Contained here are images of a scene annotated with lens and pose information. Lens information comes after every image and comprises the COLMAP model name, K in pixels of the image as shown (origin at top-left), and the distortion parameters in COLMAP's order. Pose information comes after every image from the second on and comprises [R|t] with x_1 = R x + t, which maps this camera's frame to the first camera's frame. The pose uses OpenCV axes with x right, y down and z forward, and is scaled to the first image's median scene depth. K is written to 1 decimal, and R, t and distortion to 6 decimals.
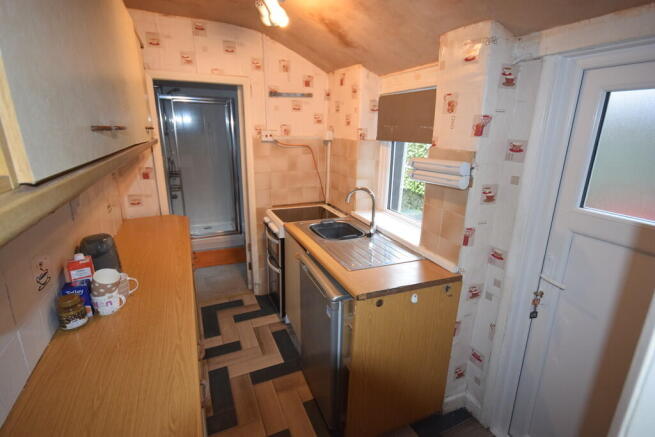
lens RADIAL K [[321.2, 0, 327.5], [0, 321.2, 218.5], [0, 0, 1]] dist [-0.000307, -0.000084]
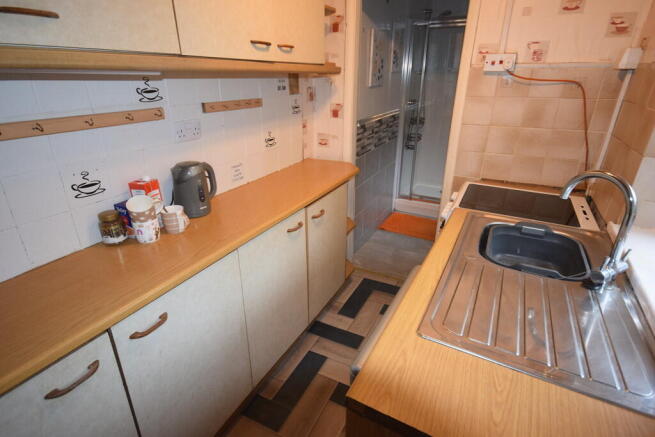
lens RADIAL K [[352.3, 0, 327.5], [0, 352.3, 218.5], [0, 0, 1]] dist [0.025642, 0.000262]
pose [[0.630570, 0.290631, -0.719663, 0.183835], [-0.209468, 0.956561, 0.202765, -0.045848], [0.747332, 0.022889, 0.664057, 0.323919]]
